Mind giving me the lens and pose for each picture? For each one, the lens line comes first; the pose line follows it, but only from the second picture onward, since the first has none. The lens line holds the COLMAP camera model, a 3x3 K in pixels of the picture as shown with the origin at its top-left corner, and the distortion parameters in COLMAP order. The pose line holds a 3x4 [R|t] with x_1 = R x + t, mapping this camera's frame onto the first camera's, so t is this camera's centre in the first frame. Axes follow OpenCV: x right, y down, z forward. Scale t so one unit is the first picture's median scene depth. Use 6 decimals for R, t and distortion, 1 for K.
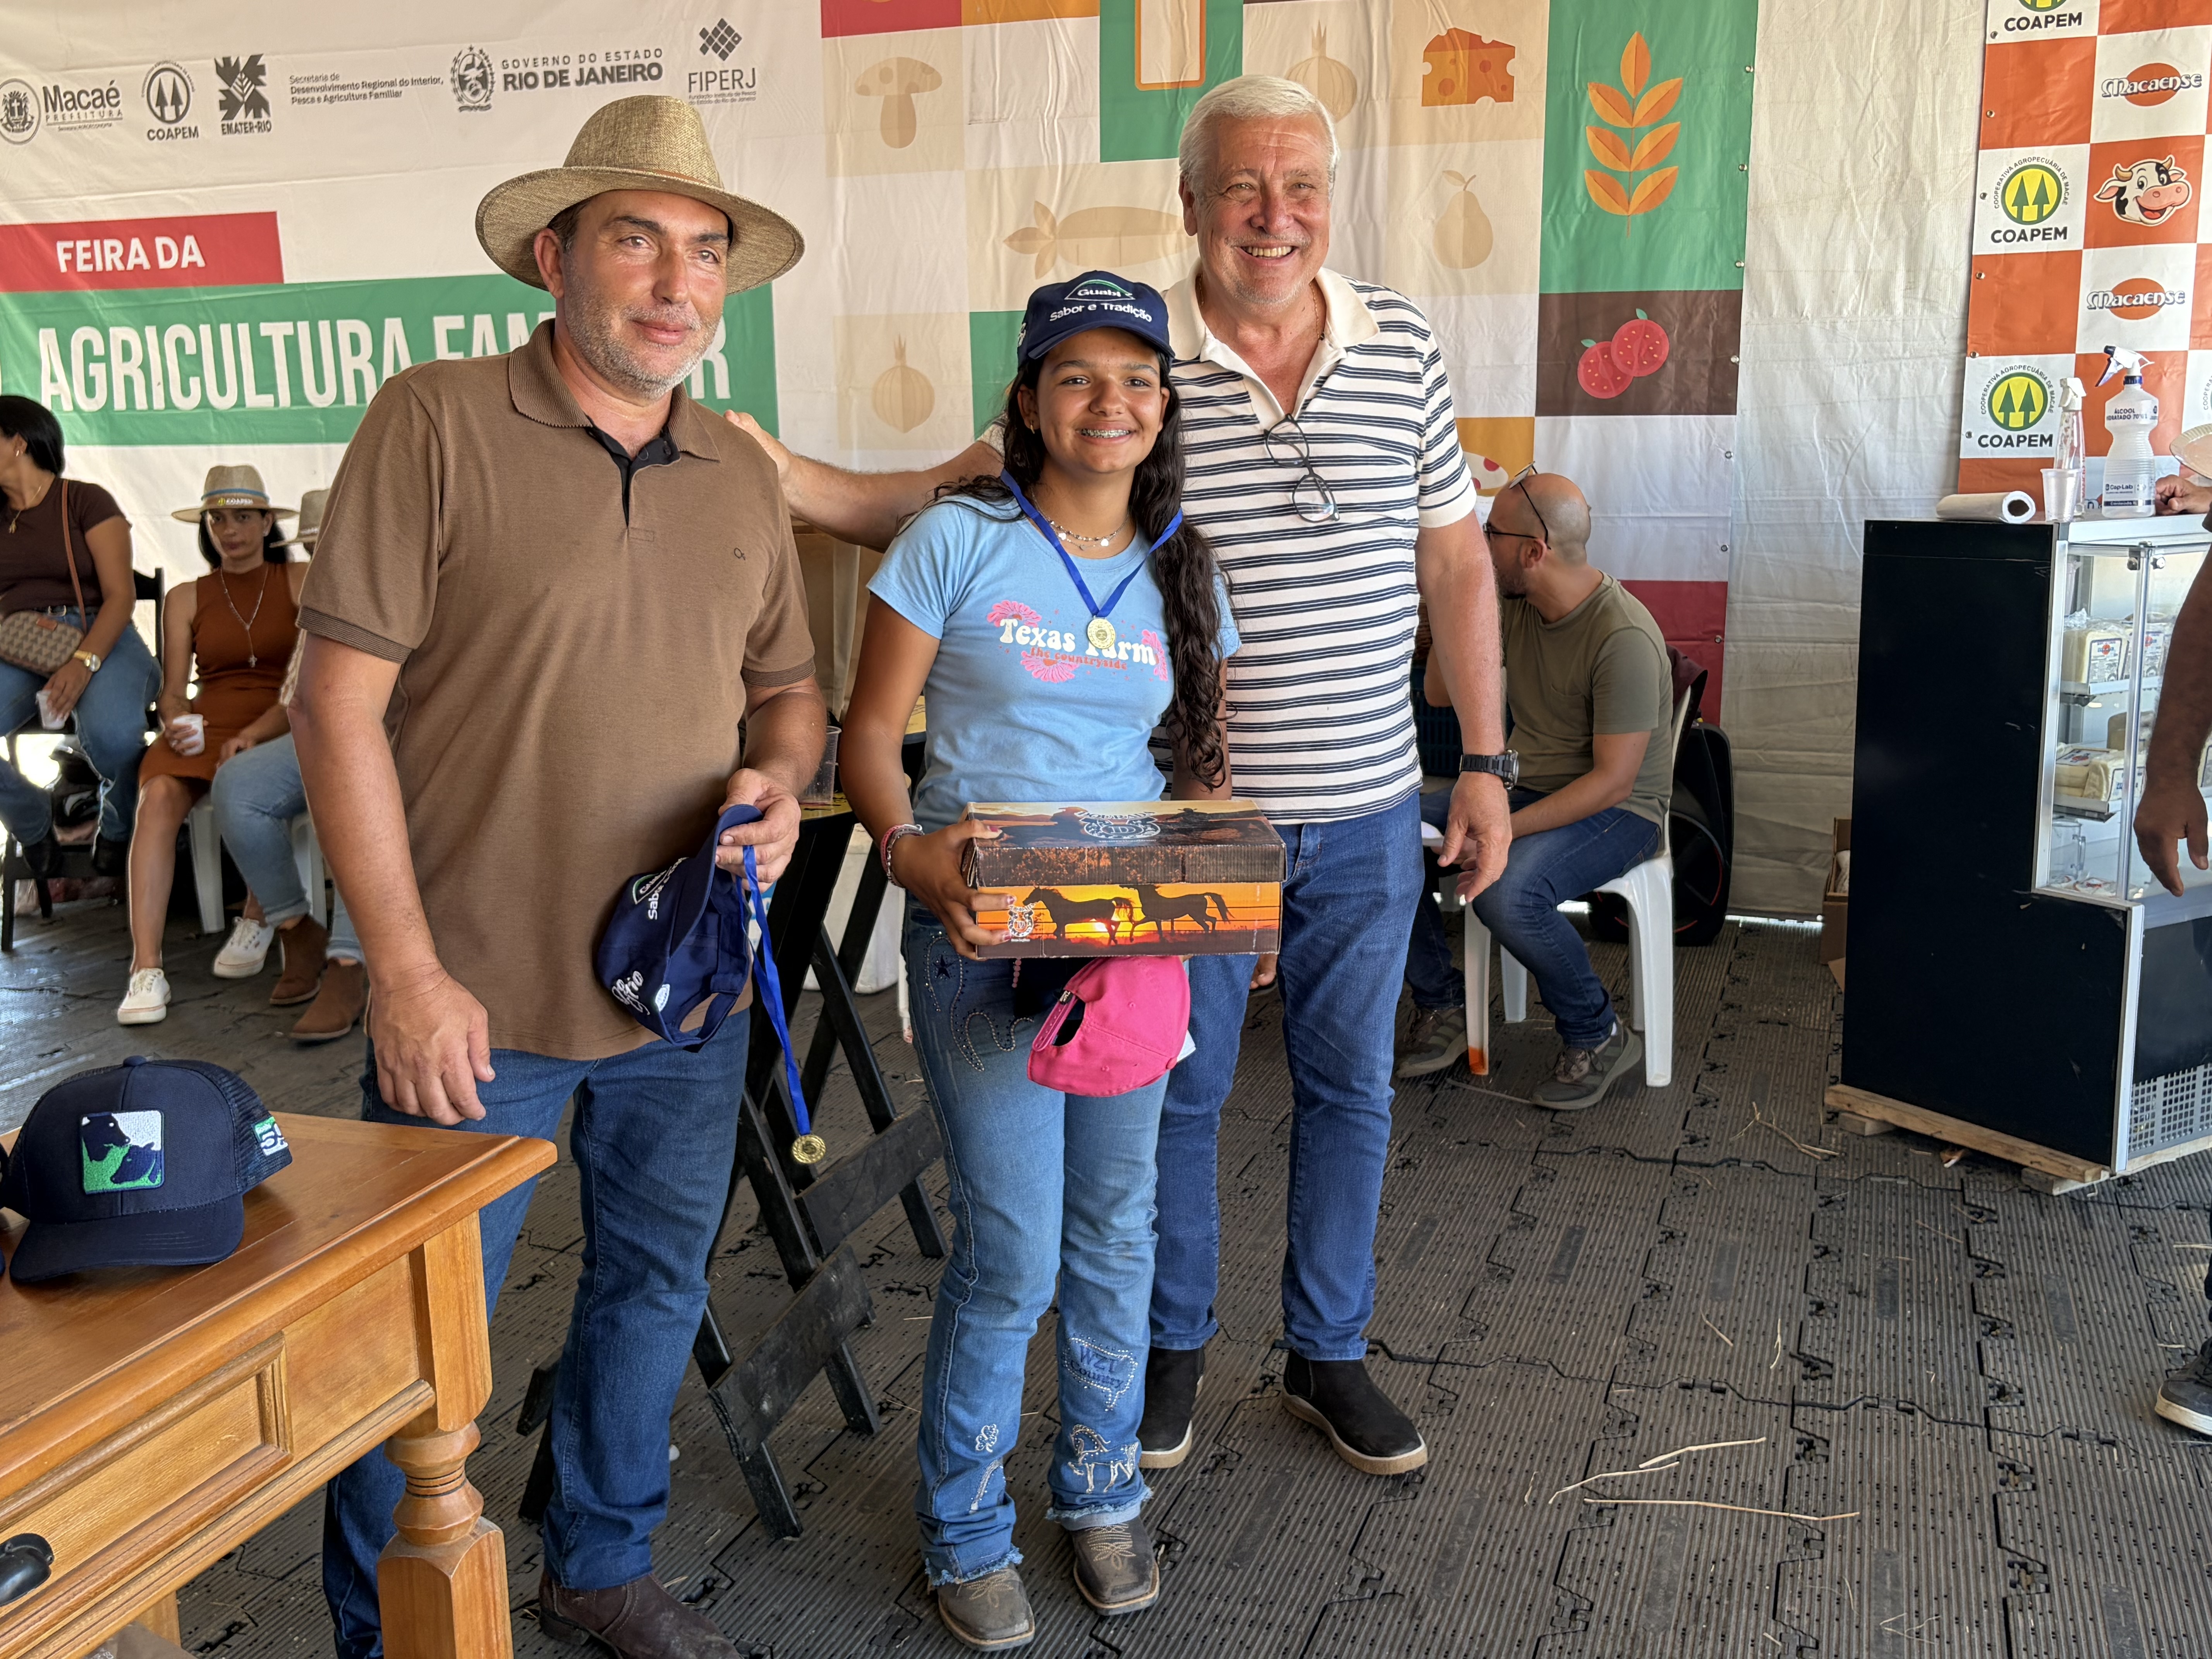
lens RADIAL K [[2159.2, 0, 1106.1], [0, 2159.2, 822.2], [0, 0, 1]] dist [-0.007570, 0.000000]
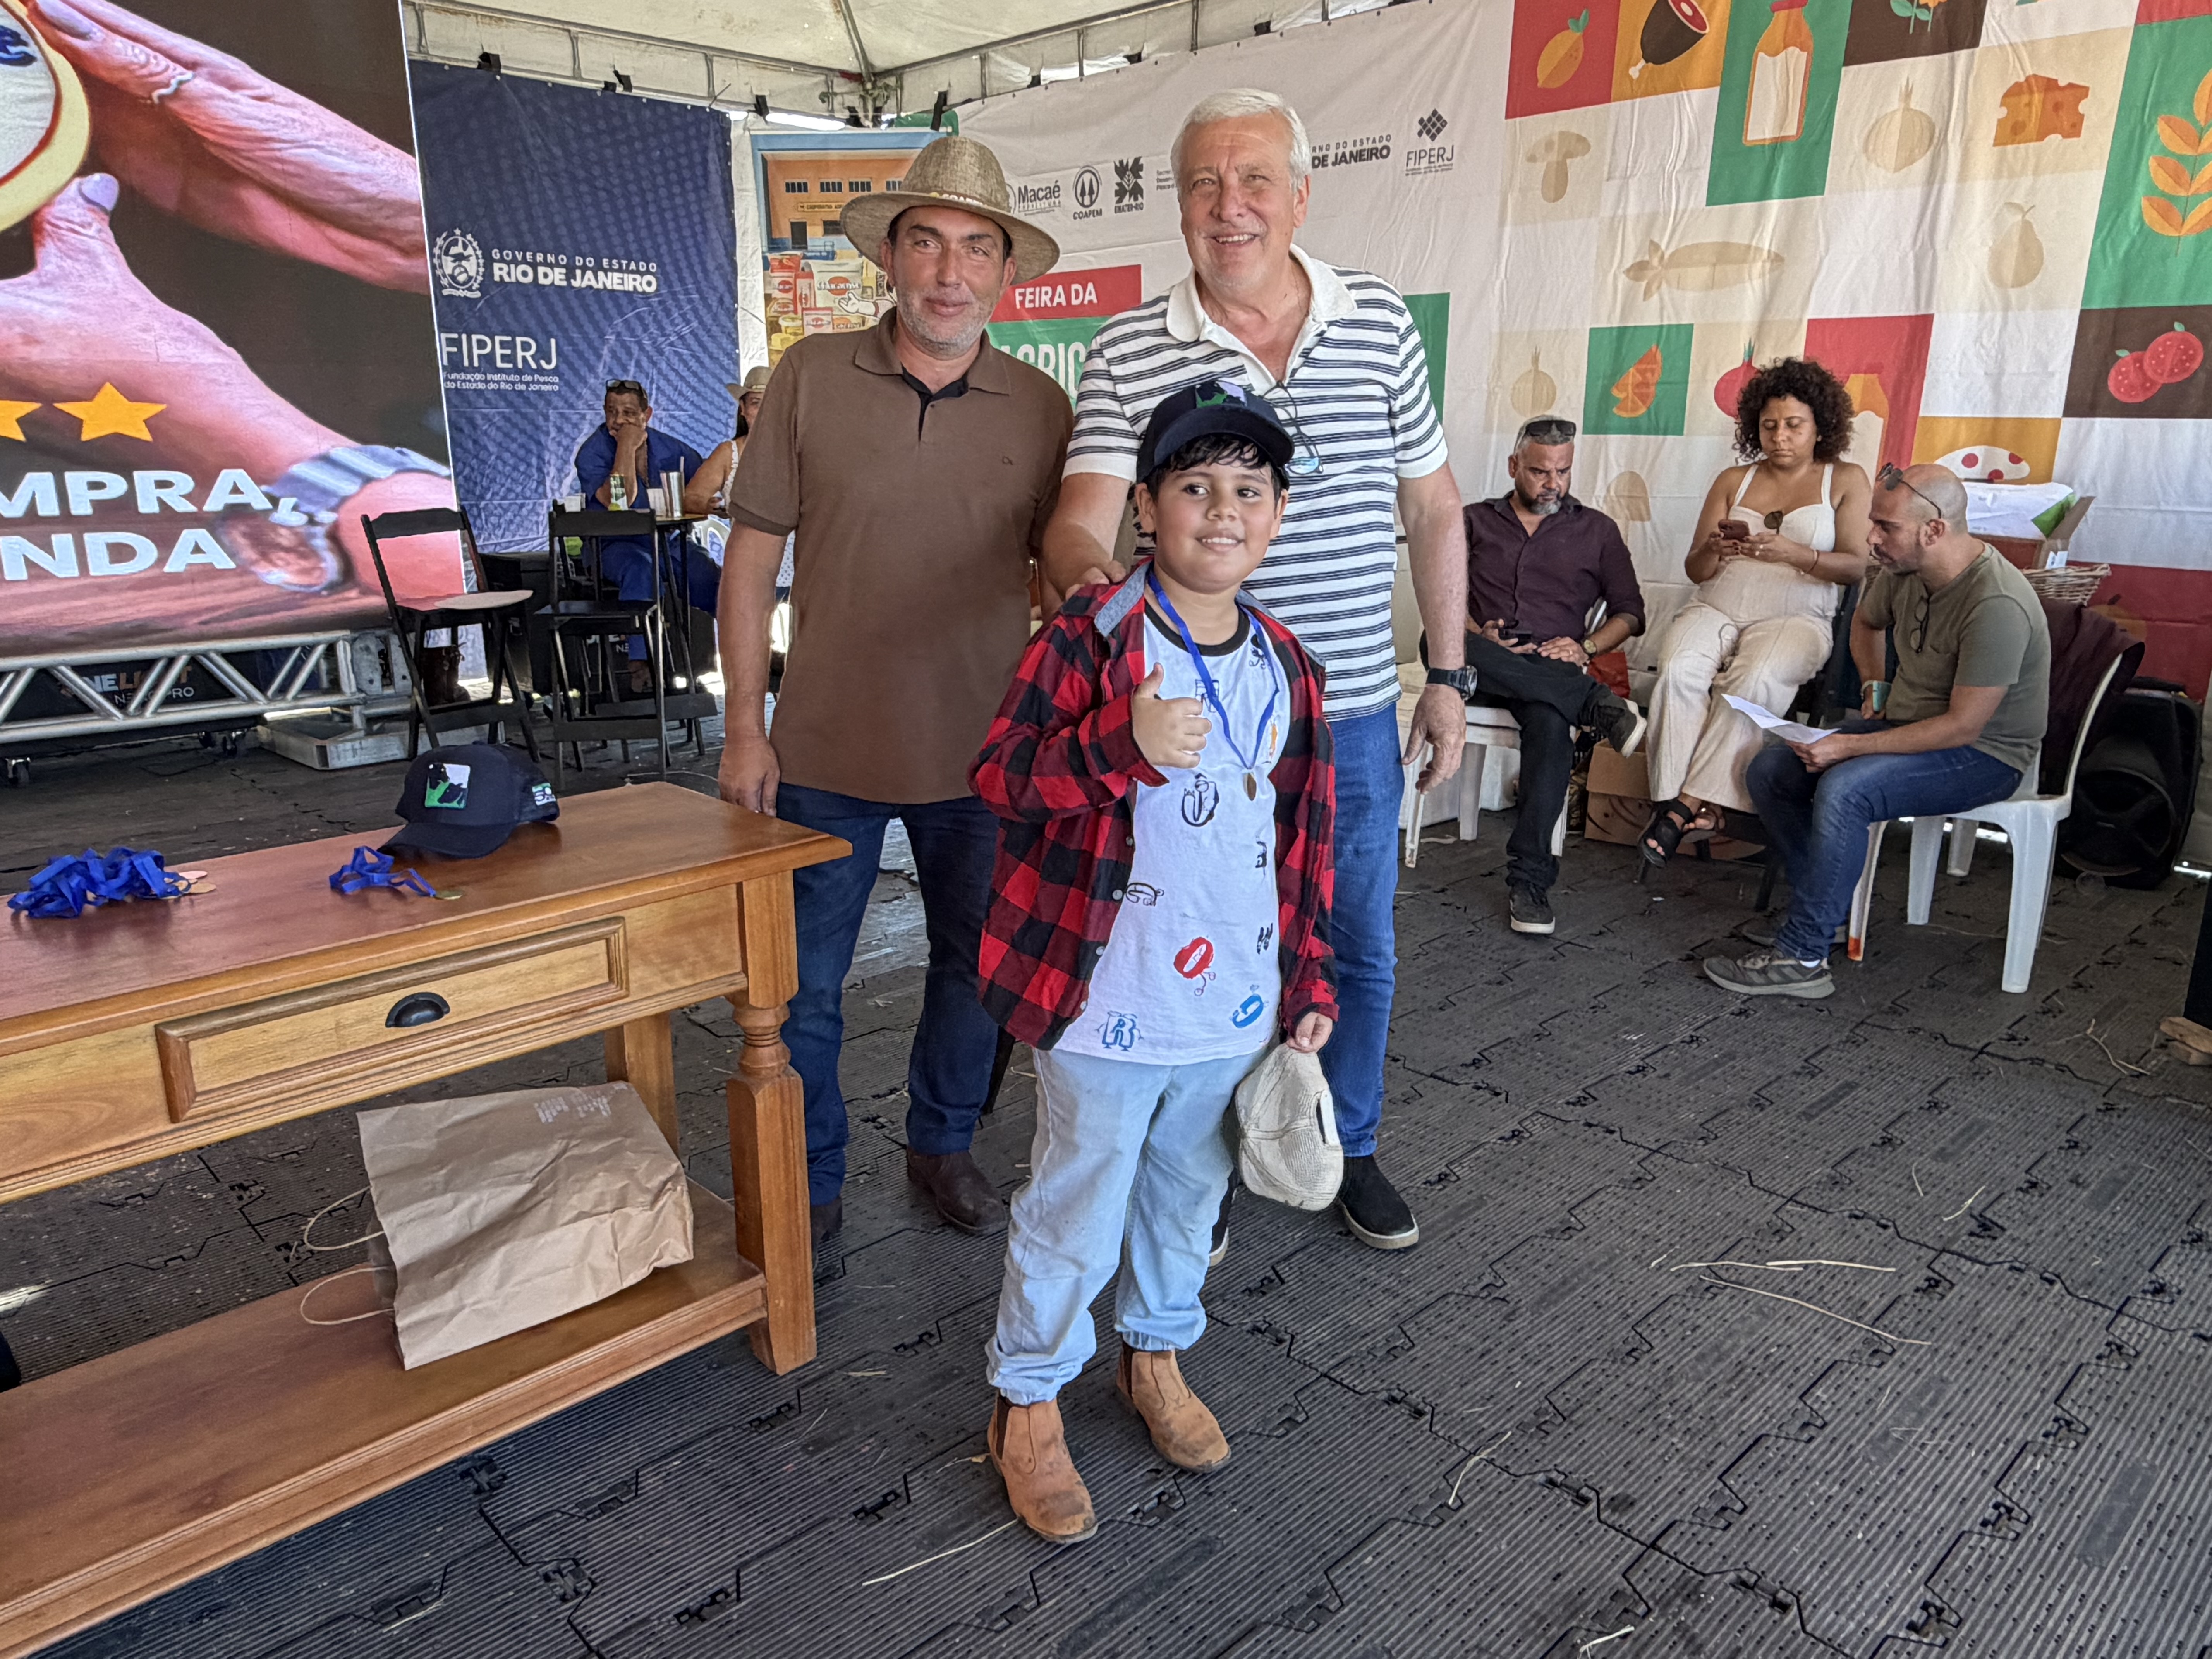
lens RADIAL K [[1521.9, 0, 1085.8], [0, 1521.9, 845.2], [0, 0, 1]] dist [-0.022760, 0.004780]
pose [[0.882255, 0.142006, -0.448843, 0.158588], [-0.102031, 0.988437, 0.112170, 0.001948], [0.459582, -0.053167, 0.886543, 0.036265]]
